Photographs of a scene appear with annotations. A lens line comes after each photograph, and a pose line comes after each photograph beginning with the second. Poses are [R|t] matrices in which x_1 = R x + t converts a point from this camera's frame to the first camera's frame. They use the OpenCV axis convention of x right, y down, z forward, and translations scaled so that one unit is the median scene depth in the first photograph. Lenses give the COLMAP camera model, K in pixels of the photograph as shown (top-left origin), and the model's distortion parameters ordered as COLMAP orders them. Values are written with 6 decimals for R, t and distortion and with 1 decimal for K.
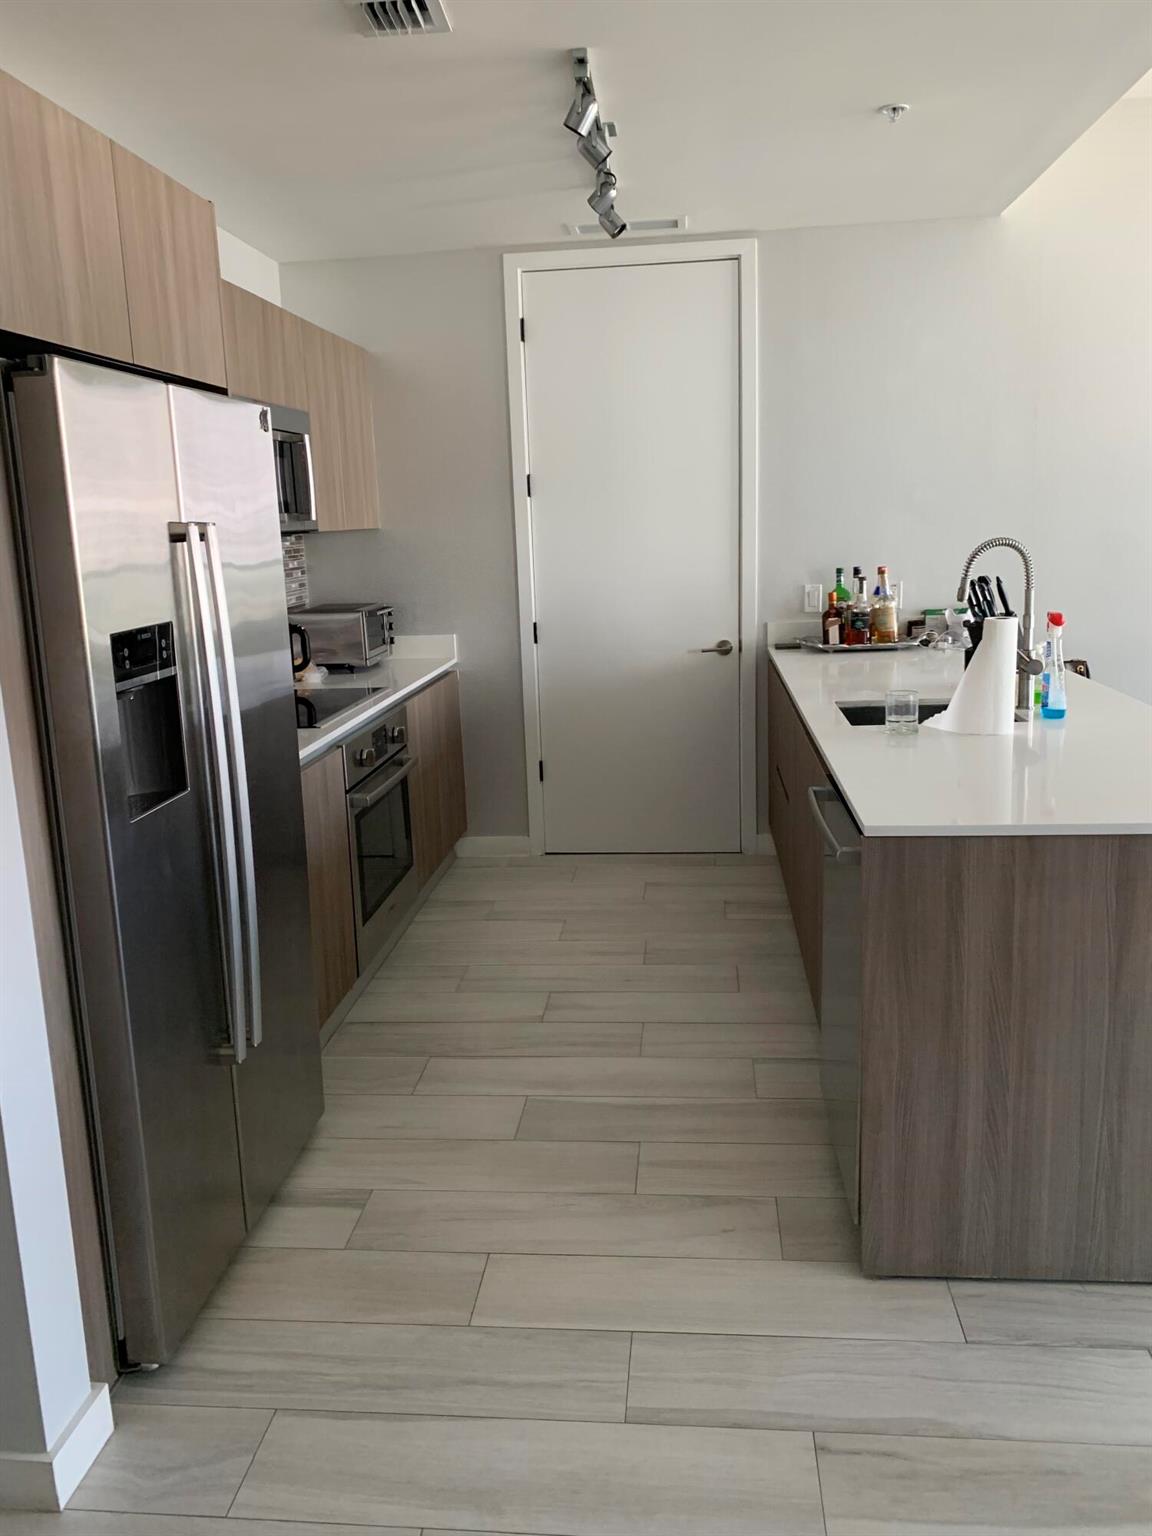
lens RADIAL K [[1184.8, 0, 576.0], [0, 1184.8, 768.0], [0, 0, 1]] dist [0.003587, 0.000740]
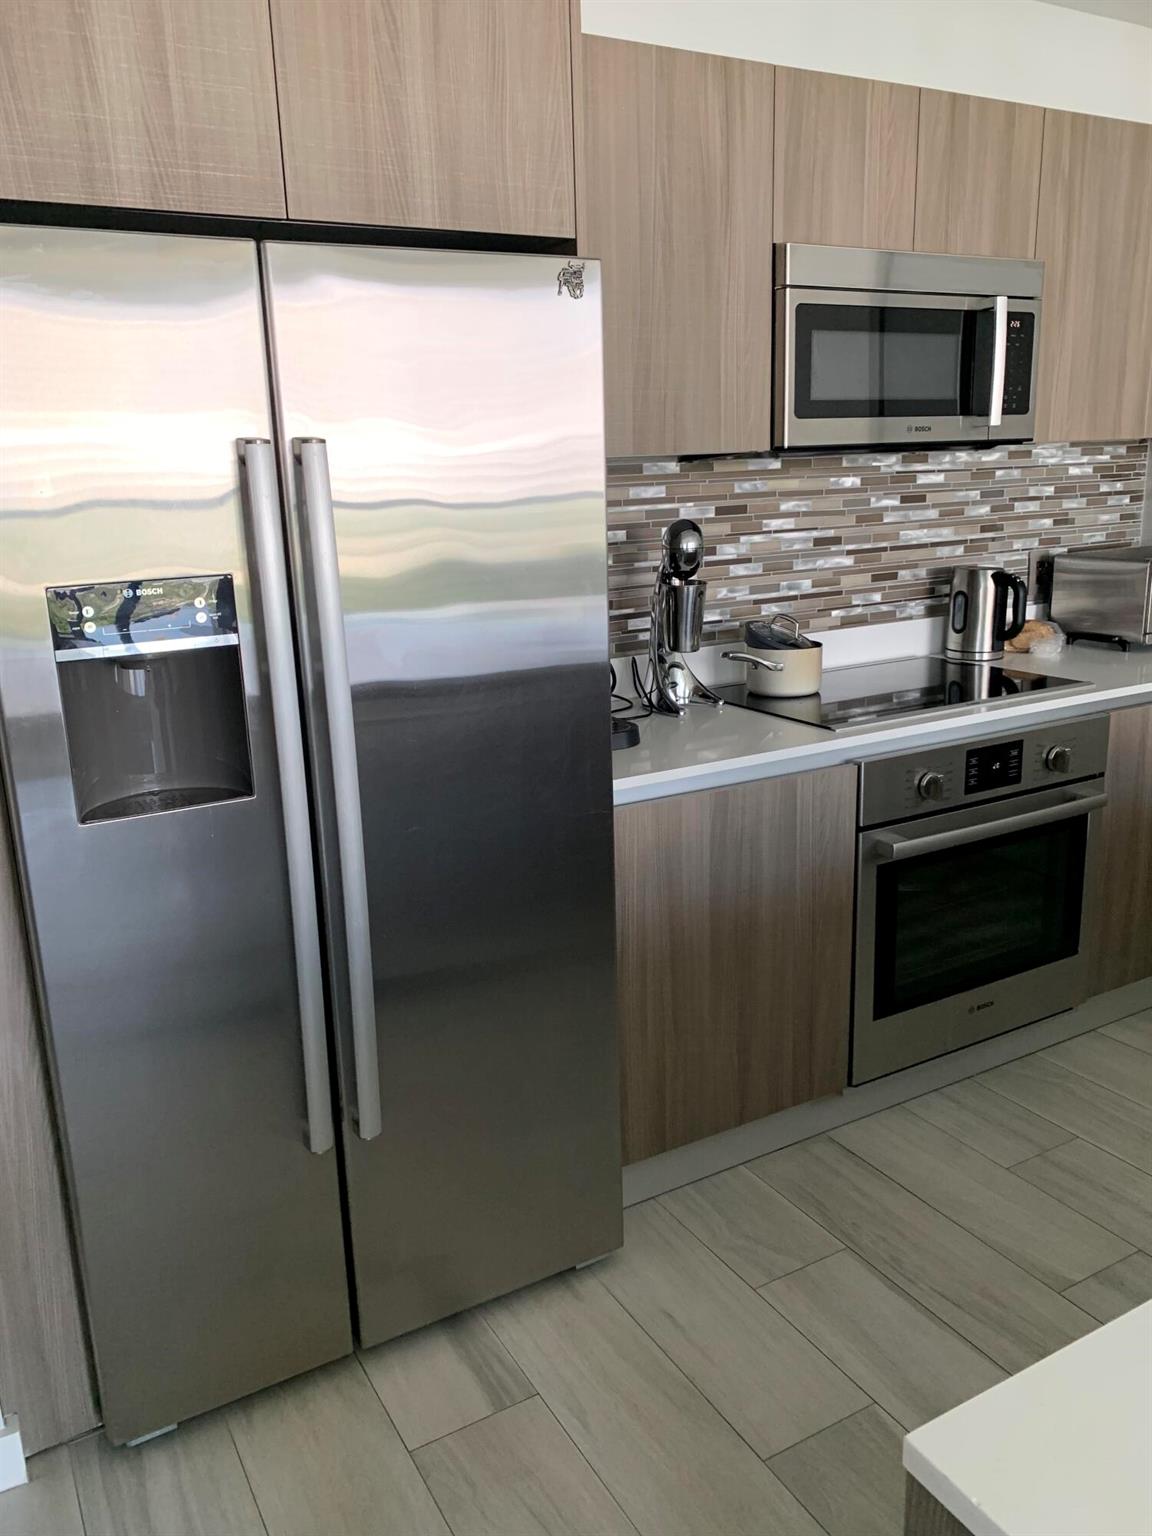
lens RADIAL K [[1184.8, 0, 576.0], [0, 1184.8, 768.0], [0, 0, 1]] dist [0.003587, 0.000740]
pose [[0.568526, 0.221572, -0.792265, 0.248989], [-0.159311, 0.974469, 0.158208, -0.096713], [0.807092, 0.036271, 0.589310, 0.461498]]
